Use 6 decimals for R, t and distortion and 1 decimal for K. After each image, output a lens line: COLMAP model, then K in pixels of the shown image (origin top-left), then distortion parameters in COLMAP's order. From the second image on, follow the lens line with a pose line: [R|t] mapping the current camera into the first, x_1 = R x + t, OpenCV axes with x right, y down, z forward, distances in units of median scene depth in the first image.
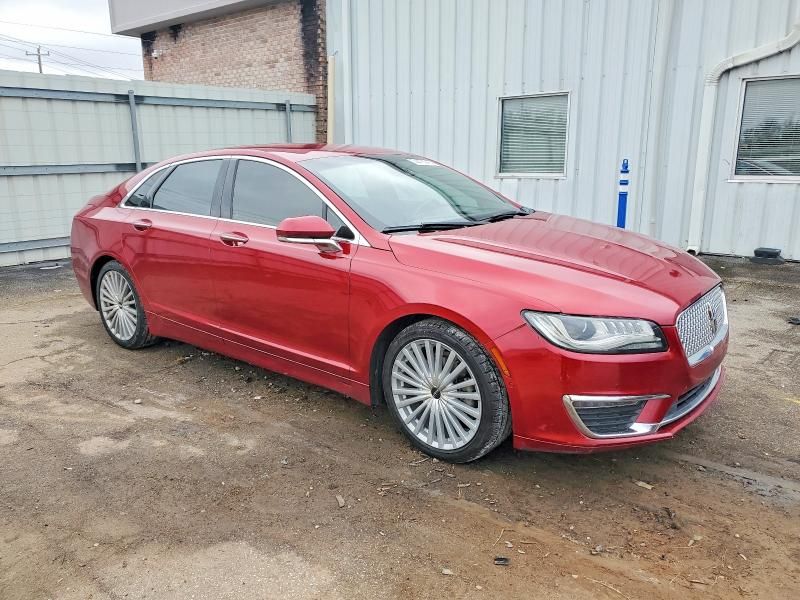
lens RADIAL K [[601.7, 0, 400.0], [0, 601.7, 300.0], [0, 0, 1]] dist [-0.002024, 0.003972]
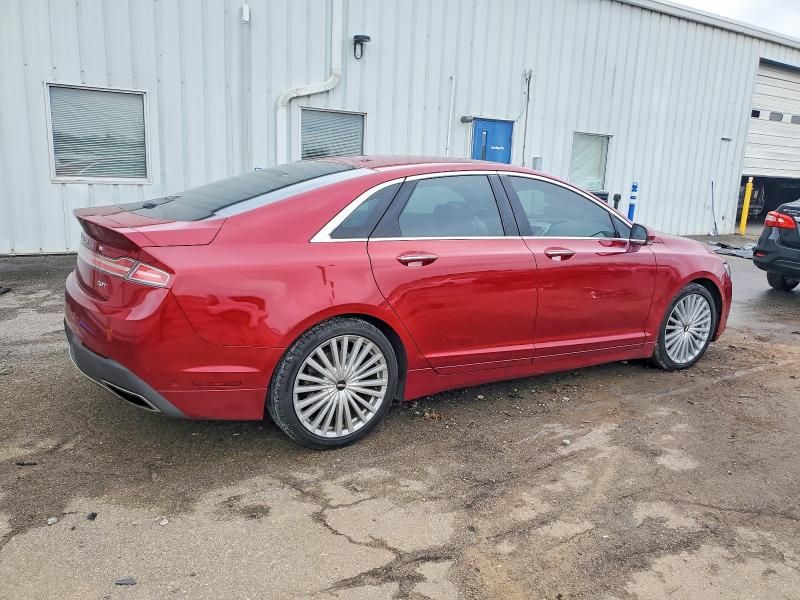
lens RADIAL K [[601.7, 0, 400.0], [0, 601.7, 300.0], [0, 0, 1]] dist [-0.002024, 0.003972]
pose [[0.344550, -0.173045, 0.922681, -1.105165], [0.172082, 0.977852, 0.119133, -0.160893], [-0.922861, 0.117730, 0.366697, 0.729093]]
